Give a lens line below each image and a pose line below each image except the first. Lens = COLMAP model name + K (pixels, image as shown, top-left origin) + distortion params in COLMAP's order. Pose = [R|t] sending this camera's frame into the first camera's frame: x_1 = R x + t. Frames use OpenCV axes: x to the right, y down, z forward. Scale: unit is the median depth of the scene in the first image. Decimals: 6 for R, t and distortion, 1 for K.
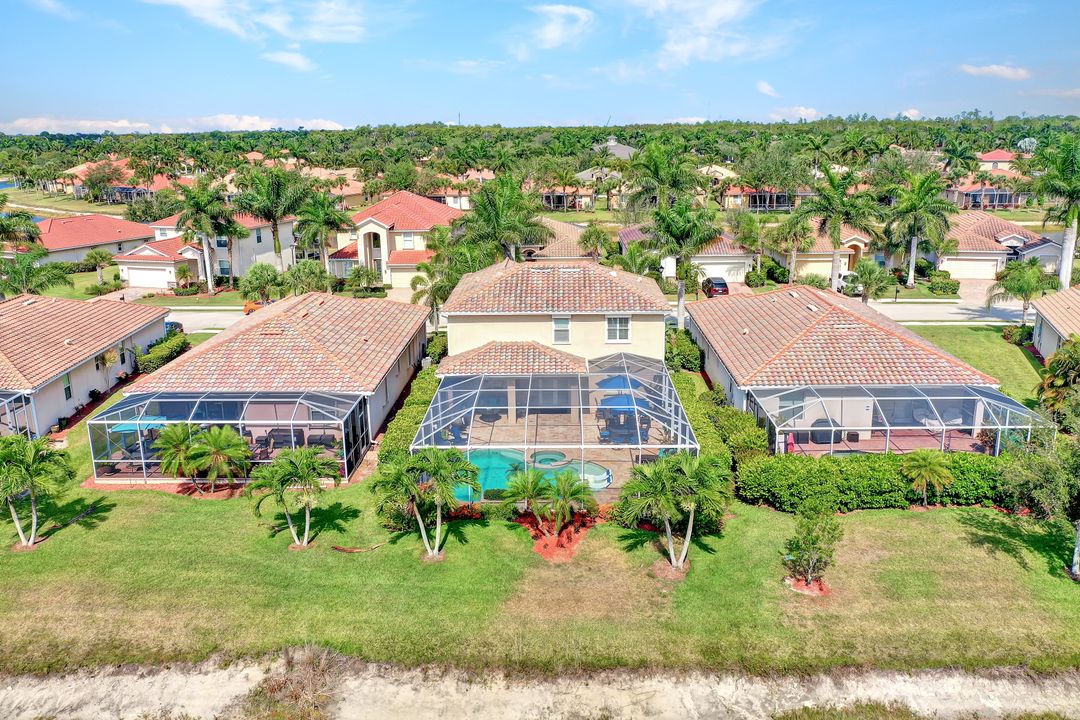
lens RADIAL K [[864.8, 0, 540.0], [0, 864.8, 360.0], [0, 0, 1]] dist [-0.003318, -0.004139]
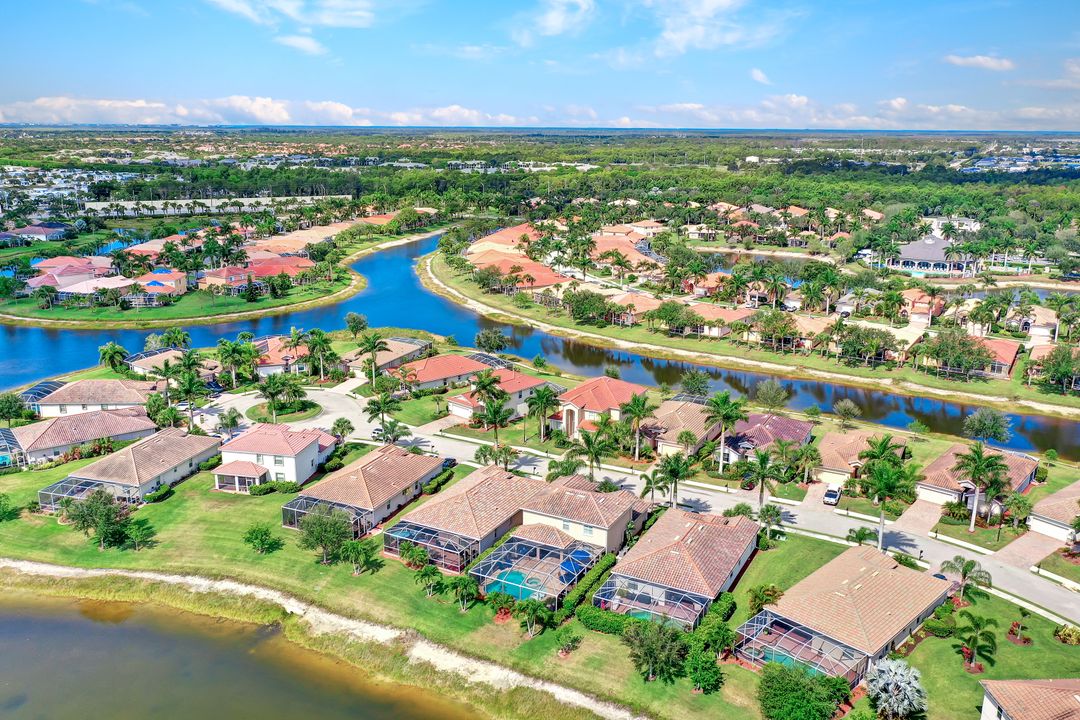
lens RADIAL K [[880.8, 0, 541.8], [0, 880.8, 323.8], [0, 0, 1]] dist [-0.008826, -0.003131]
pose [[0.893911, 0.115606, -0.433080, 0.933086], [-0.132147, 0.991196, -0.008174, -0.543636], [0.428322, 0.064538, 0.901318, -1.198721]]
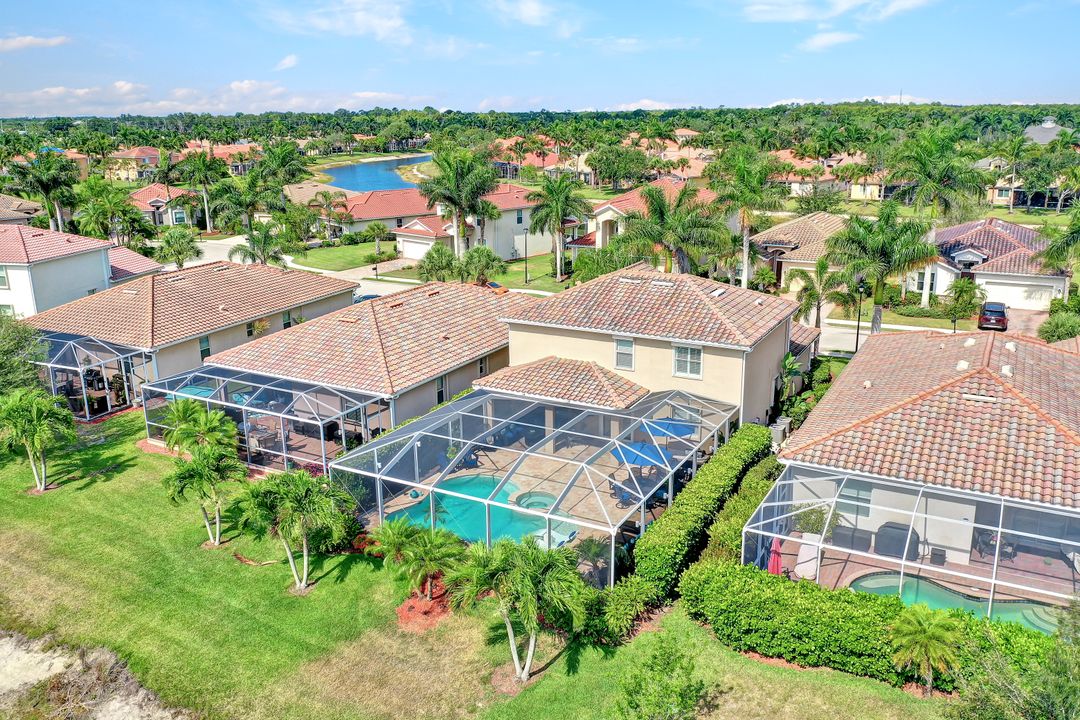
lens RADIAL K [[880.8, 0, 541.8], [0, 880.8, 323.8], [0, 0, 1]] dist [-0.008826, -0.003131]
pose [[0.886964, 0.108971, -0.448800, 0.340612], [-0.117474, 0.993036, 0.008950, -0.062124], [0.446649, 0.044784, 0.893588, 0.188238]]
